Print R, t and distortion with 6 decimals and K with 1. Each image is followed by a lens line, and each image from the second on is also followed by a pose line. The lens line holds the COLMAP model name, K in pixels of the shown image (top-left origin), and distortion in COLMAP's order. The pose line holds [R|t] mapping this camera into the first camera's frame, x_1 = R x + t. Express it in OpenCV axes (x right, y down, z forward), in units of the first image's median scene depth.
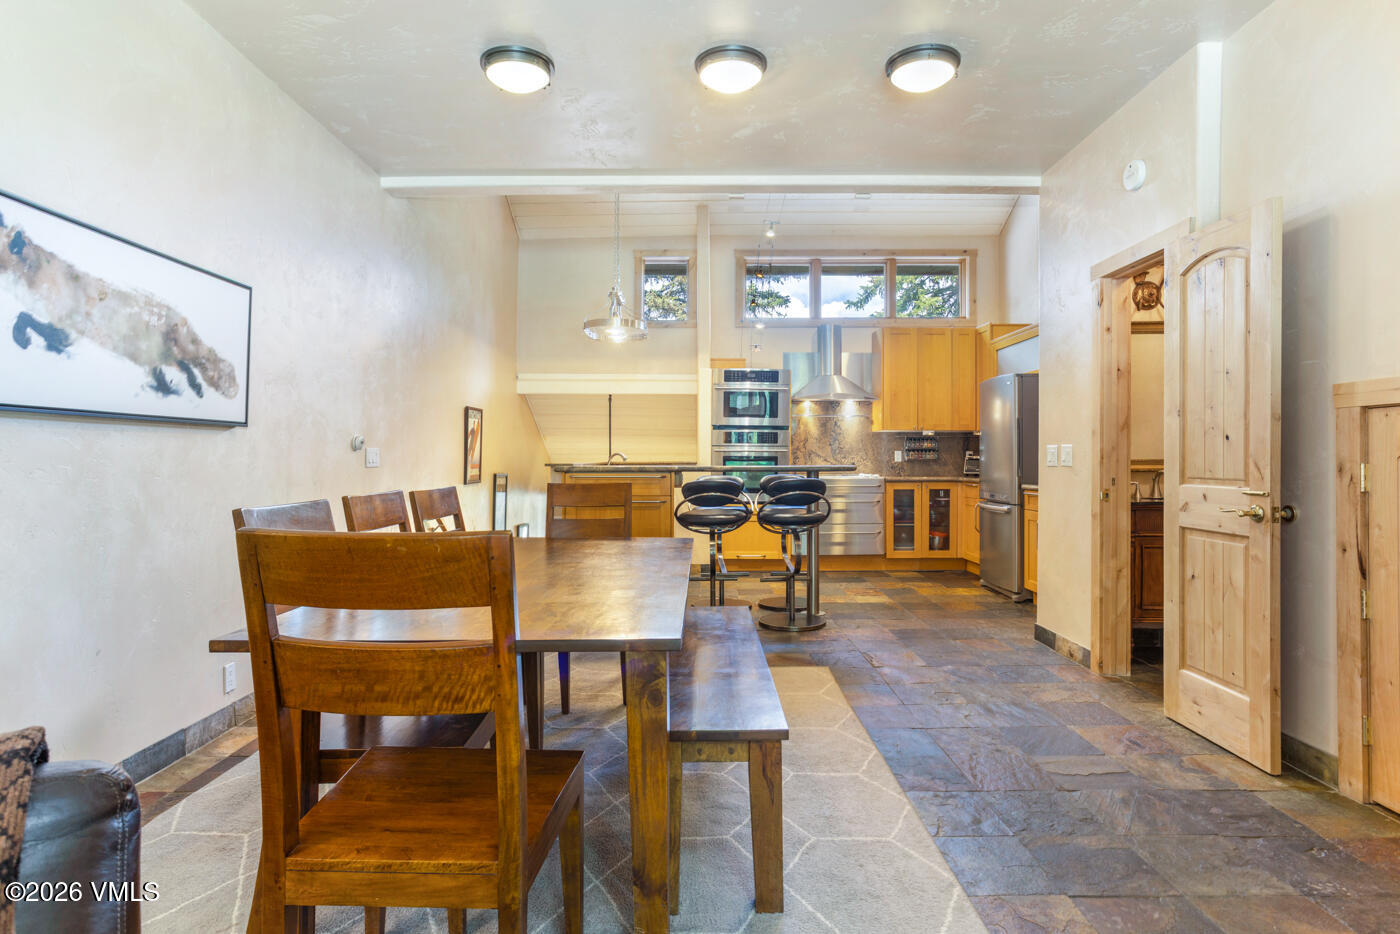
lens RADIAL K [[733.1, 0, 700.0], [0, 733.1, 467.0], [0, 0, 1]] dist [-0.011274, -0.000283]
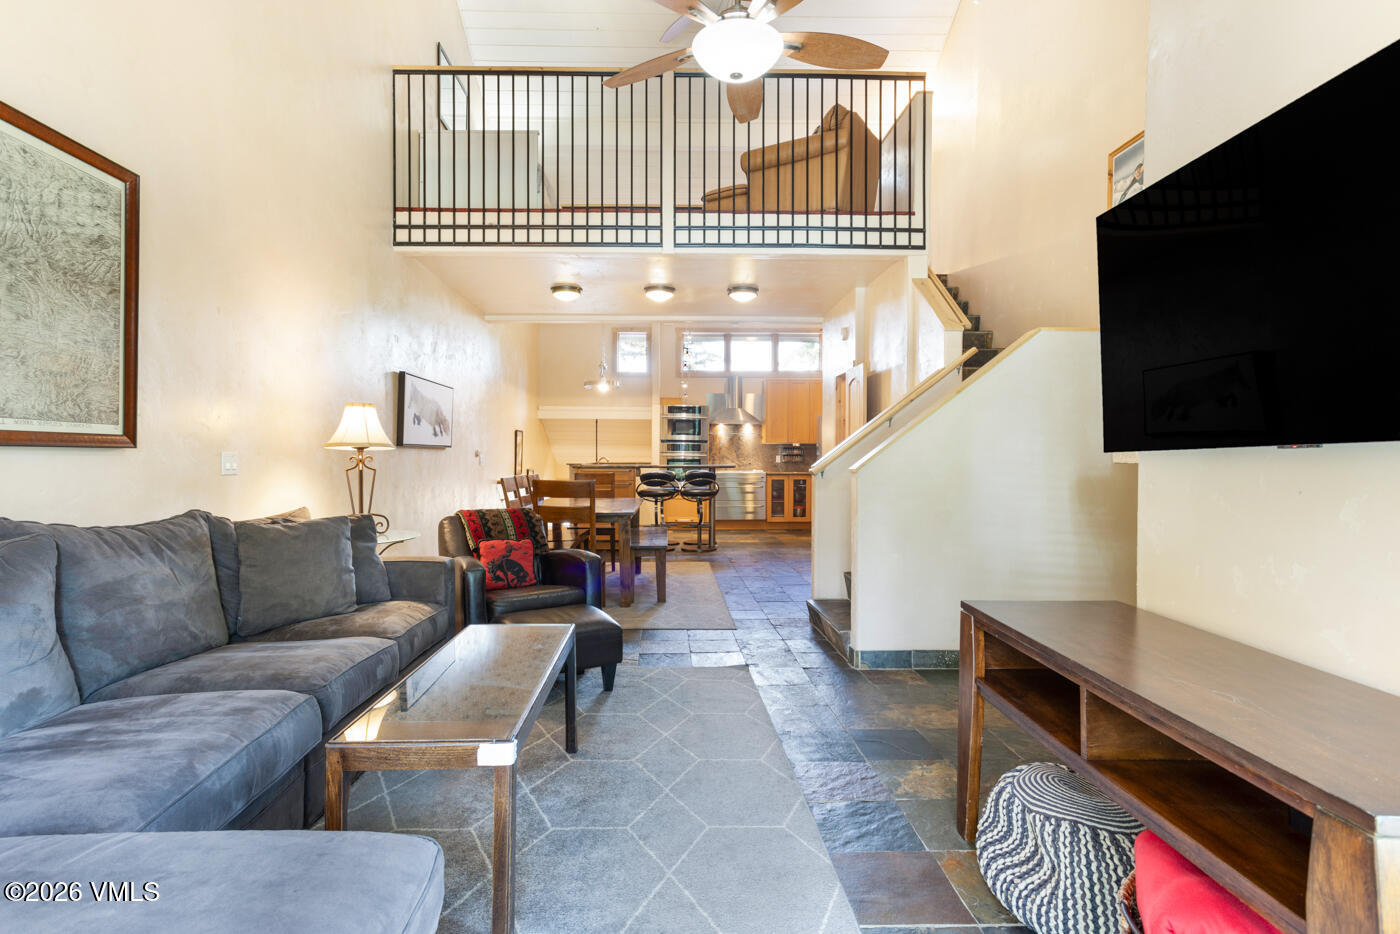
lens RADIAL K [[665.7, 0, 700.0], [0, 665.7, 467.0], [0, 0, 1]] dist [-0.000332, 0.000579]
pose [[0.998747, 0.004258, 0.049860, 0.029504], [-0.004459, 0.999982, 0.003923, -0.002648], [-0.049842, -0.004140, 0.998749, -0.483466]]
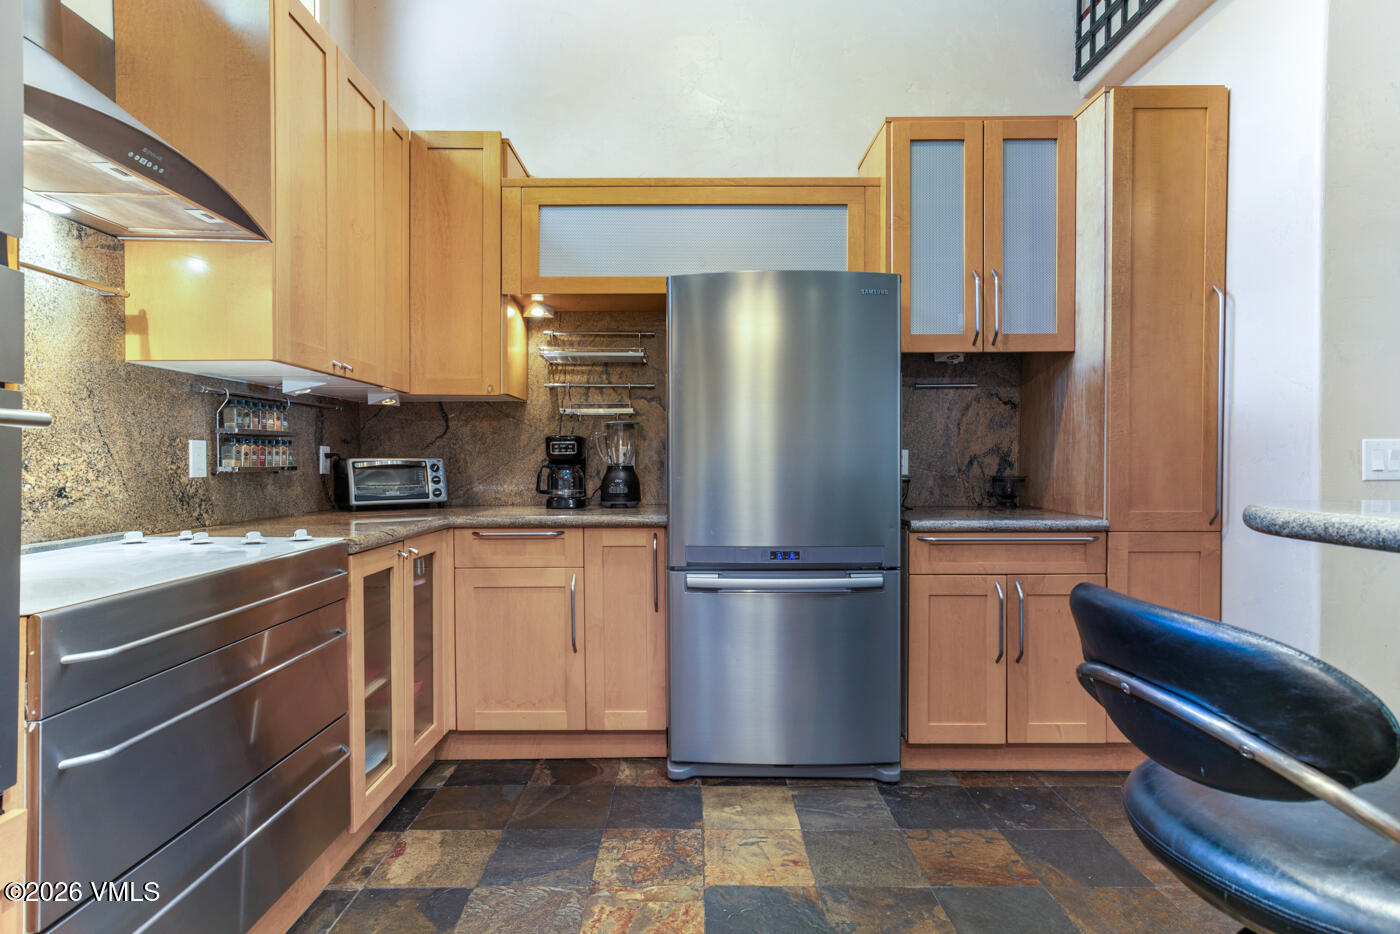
lens RADIAL K [[733.1, 0, 700.0], [0, 733.1, 467.0], [0, 0, 1]] dist [-0.011274, -0.000283]
pose [[-0.003891, -0.011428, 0.999927, -0.017902], [0.011223, 0.999871, 0.011471, -0.013300], [-0.999929, 0.011267, -0.003762, 0.874351]]
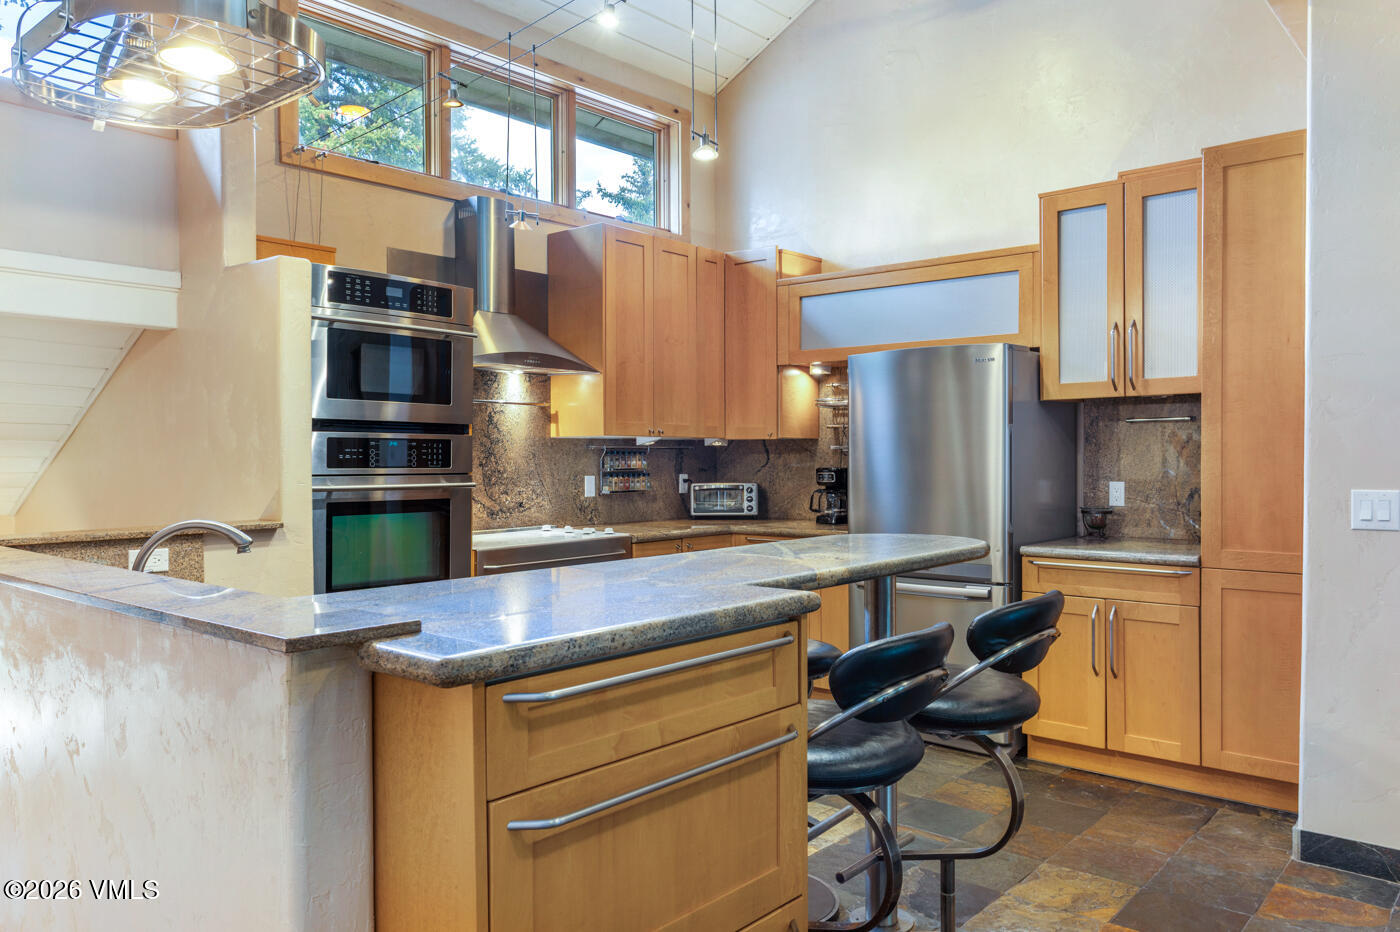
lens RADIAL K [[1026.2, 0, 700.0], [0, 1026.2, 466.0], [0, 0, 1]] dist [-0.003389, 0.000536]
pose [[0.652569, -0.012415, 0.757627, -0.239133], [0.011783, 0.999911, 0.006237, -0.034820], [-0.757637, 0.004857, 0.652658, 0.518405]]
